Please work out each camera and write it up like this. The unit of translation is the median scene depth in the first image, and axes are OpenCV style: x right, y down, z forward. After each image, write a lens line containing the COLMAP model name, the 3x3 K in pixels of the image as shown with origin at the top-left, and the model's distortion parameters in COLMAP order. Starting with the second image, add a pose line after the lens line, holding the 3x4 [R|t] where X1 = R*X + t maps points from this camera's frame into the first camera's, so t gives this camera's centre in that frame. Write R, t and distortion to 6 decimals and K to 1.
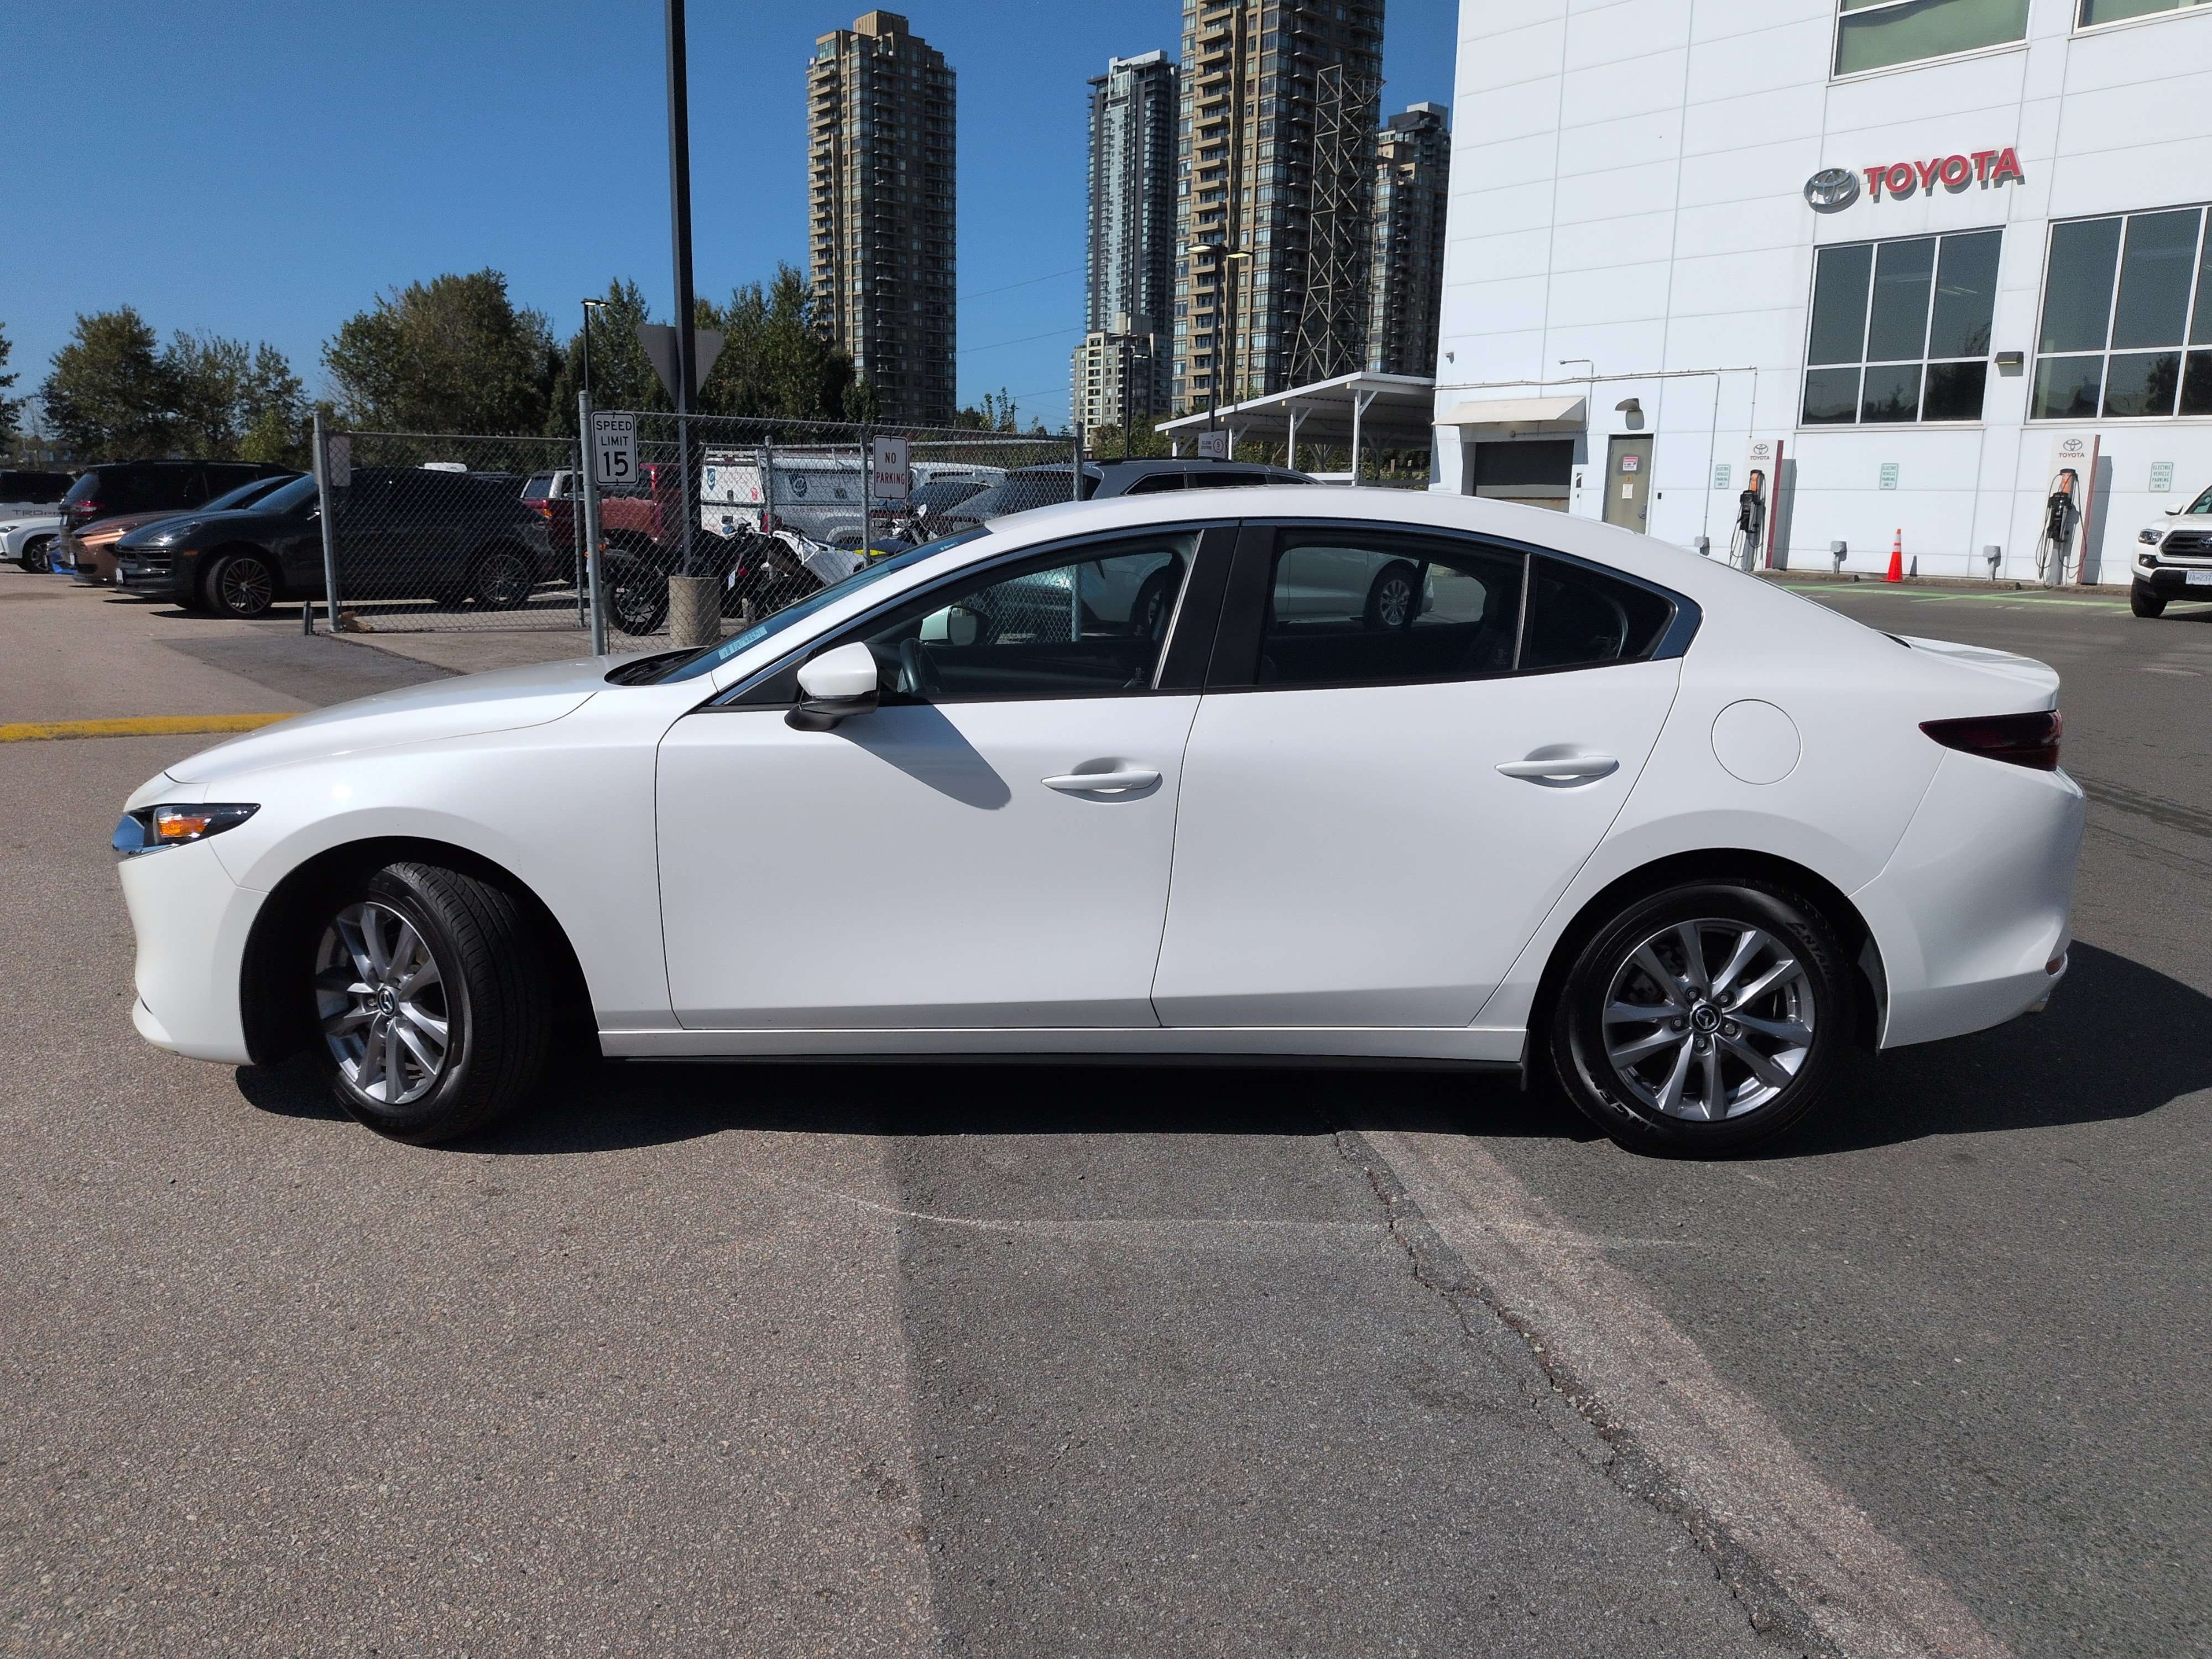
lens RADIAL K [[1563.6, 0, 1102.3], [0, 1563.6, 829.3], [0, 0, 1]] dist [0.028090, -0.013279]
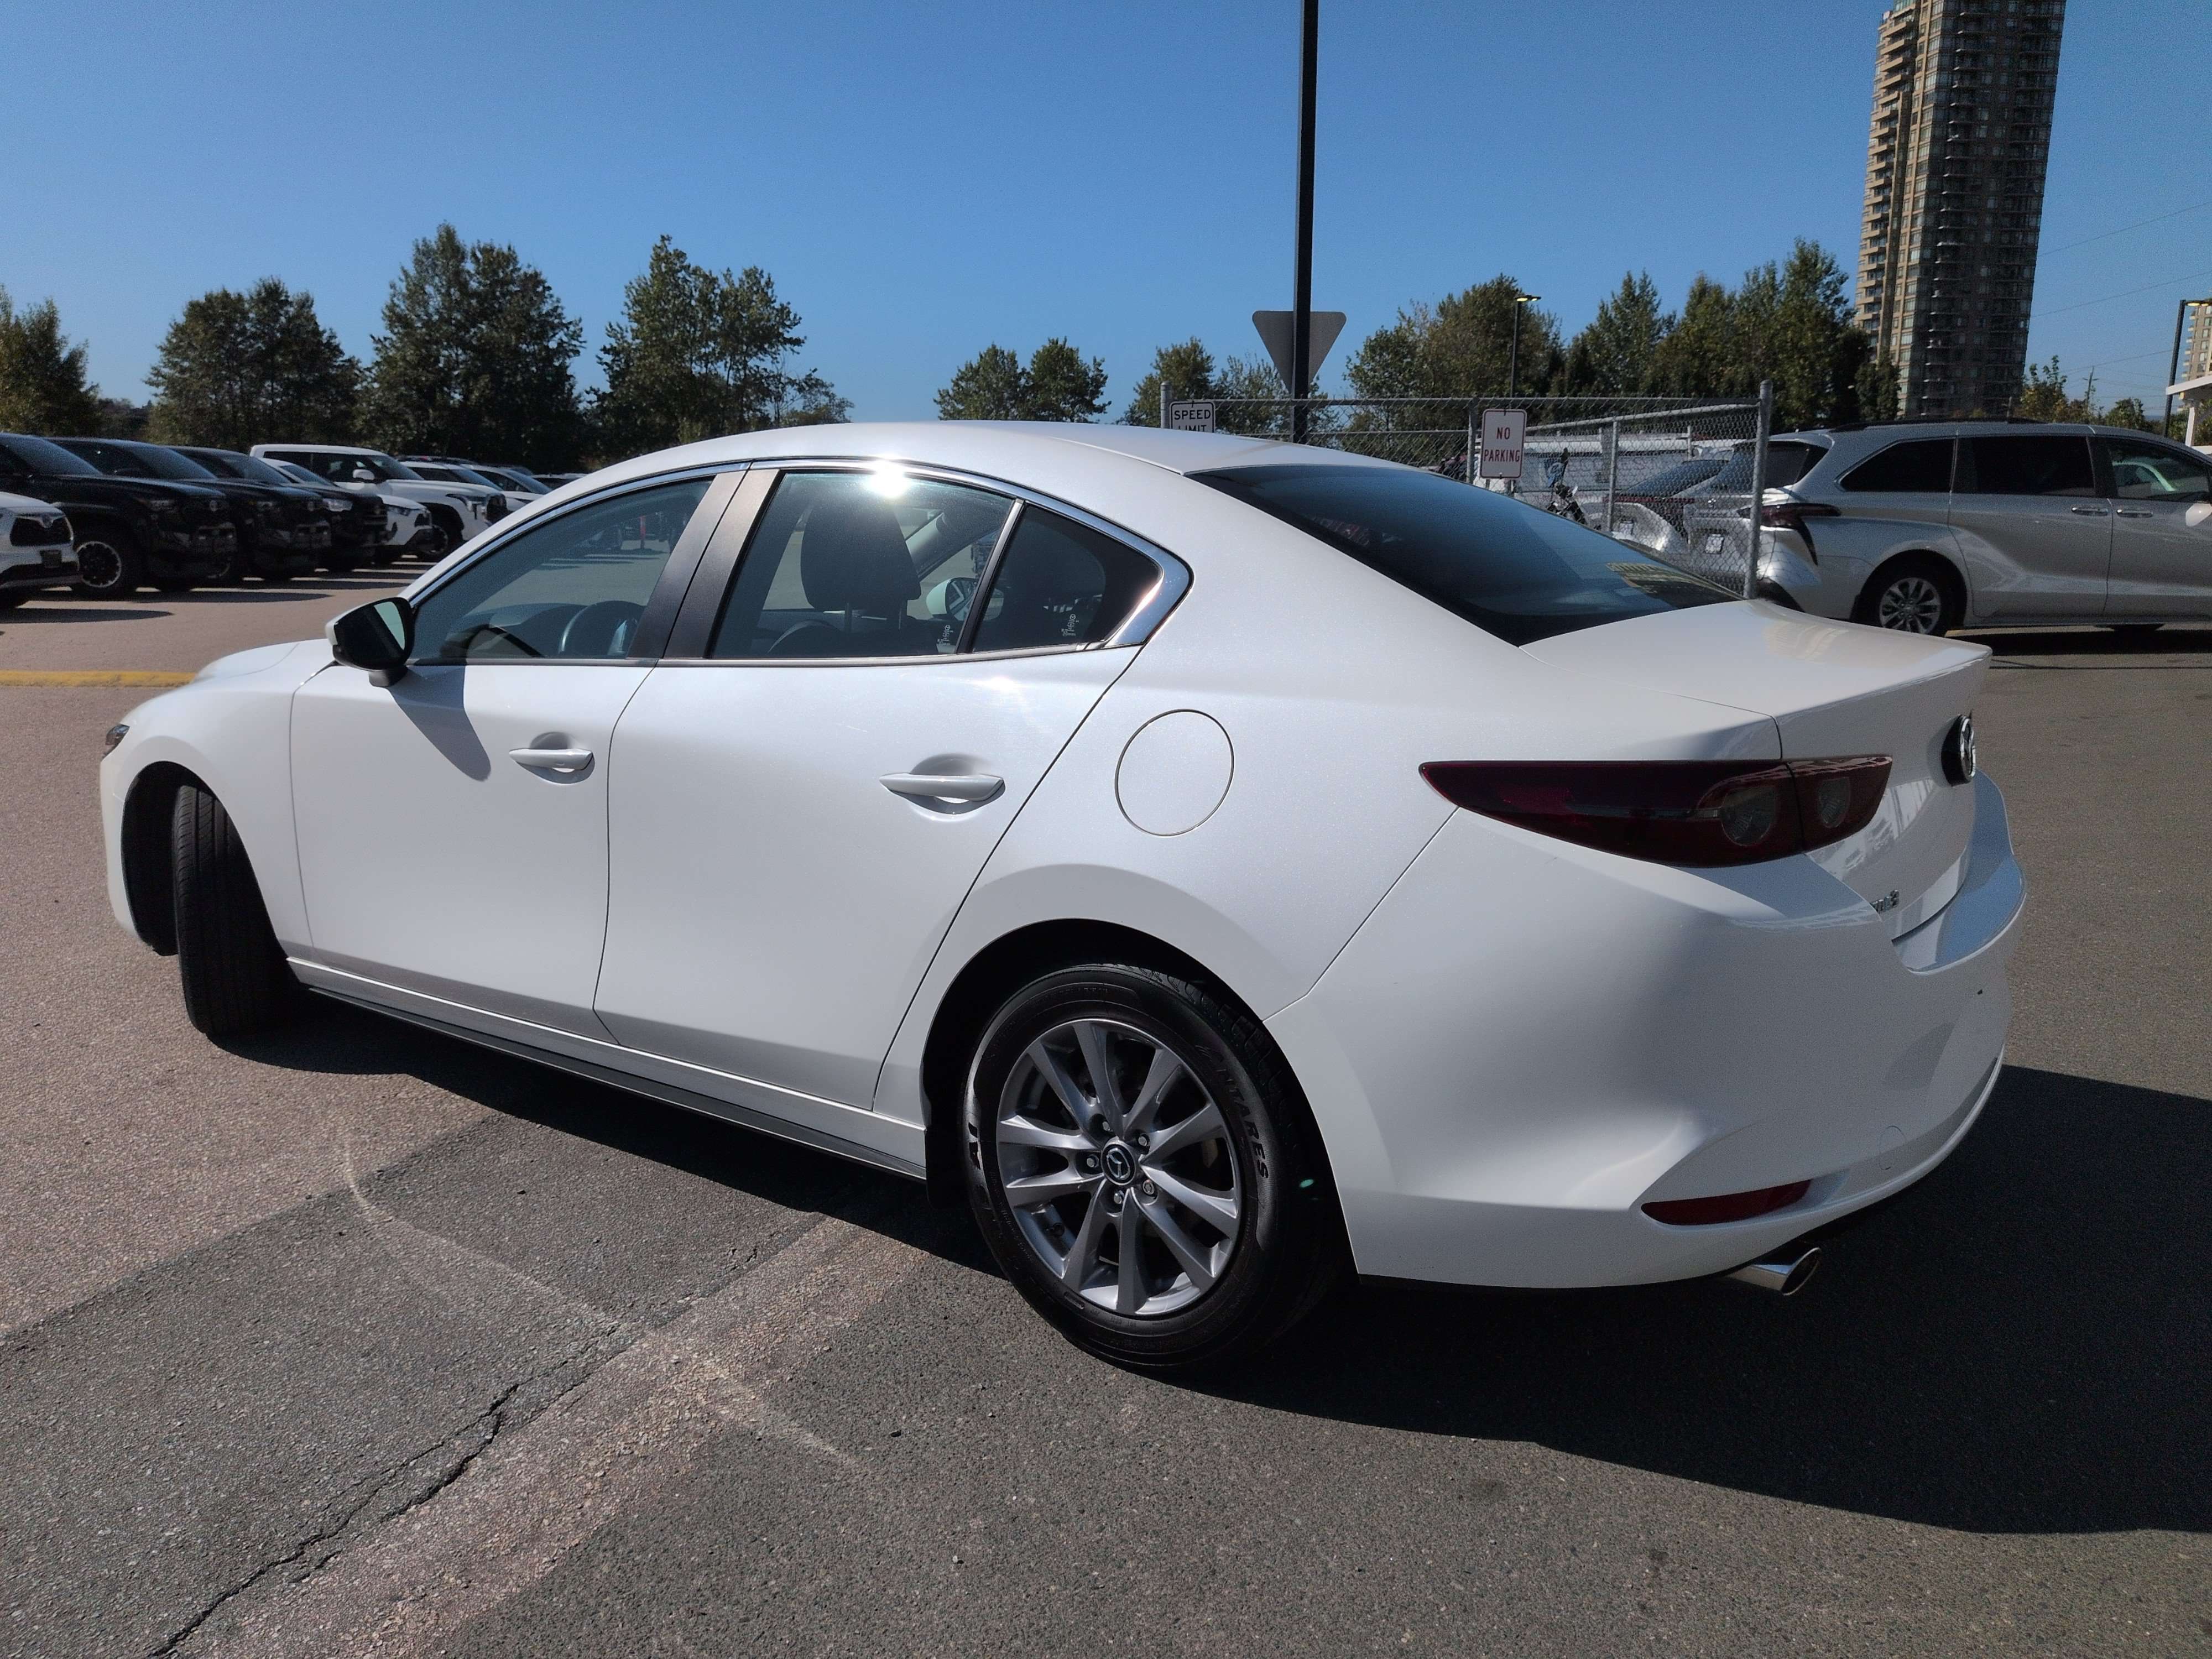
lens RADIAL K [[1563.6, 0, 1117.2], [0, 1563.6, 836.2], [0, 0, 1]] dist [0.028090, -0.013279]
pose [[0.836298, 0.101192, -0.538857, 0.741839], [-0.097511, 0.994603, 0.035441, -0.048615], [0.539535, 0.022905, 0.841652, 0.411299]]
